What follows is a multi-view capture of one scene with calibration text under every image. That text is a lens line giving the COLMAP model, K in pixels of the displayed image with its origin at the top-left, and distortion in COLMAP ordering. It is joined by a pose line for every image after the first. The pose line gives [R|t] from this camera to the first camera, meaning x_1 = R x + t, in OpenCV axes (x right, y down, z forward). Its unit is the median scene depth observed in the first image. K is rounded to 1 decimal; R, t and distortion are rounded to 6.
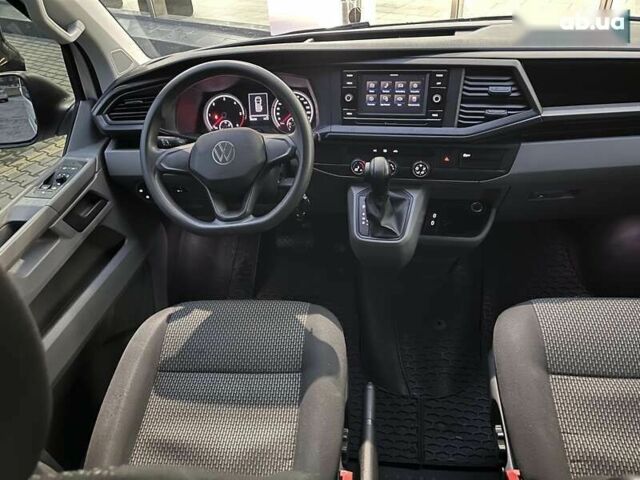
lens RADIAL K [[482.5, 0, 321.0], [0, 482.5, 237.5], [0, 0, 1]] dist [0.060657, -0.082673]
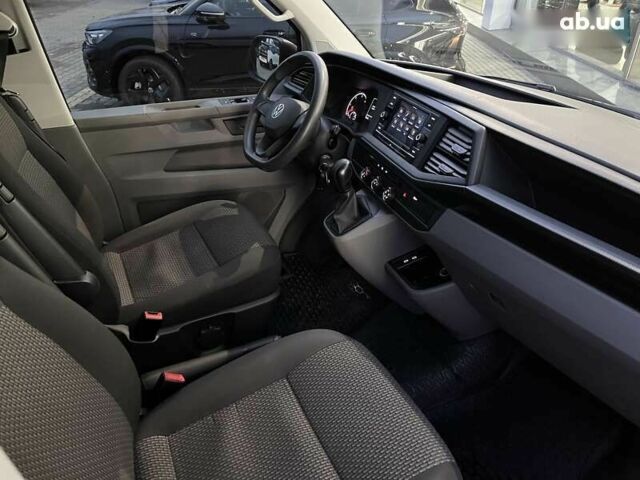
lens RADIAL K [[482.5, 0, 317.9], [0, 482.5, 235.6], [0, 0, 1]] dist [0.060657, -0.082673]
pose [[0.520008, 0.492620, -0.697795, 0.962732], [-0.547603, 0.819231, 0.170268, -0.171988], [0.655533, 0.293574, 0.695767, 0.194961]]
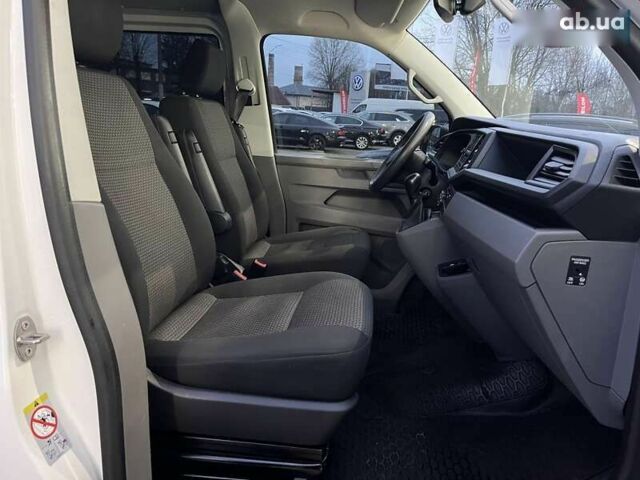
lens RADIAL K [[482.5, 0, 325.6], [0, 482.5, 238.6], [0, 0, 1]] dist [0.060657, -0.082673]
pose [[0.005523, 0.304409, -0.952525, 1.556081], [-0.641648, 0.731669, 0.230107, -0.175869], [0.766980, 0.609915, 0.199365, 0.593768]]
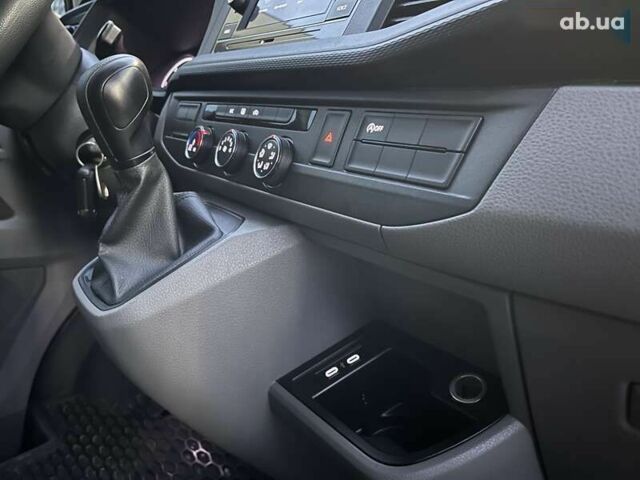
lens RADIAL K [[482.5, 0, 318.0], [0, 482.5, 238.6], [0, 0, 1]] dist [0.060657, -0.082673]
pose [[0.752061, 0.278706, -0.597267, 0.475843], [-0.482714, 0.849927, -0.211213, -0.039470], [0.448767, 0.447154, 0.773732, 0.818755]]
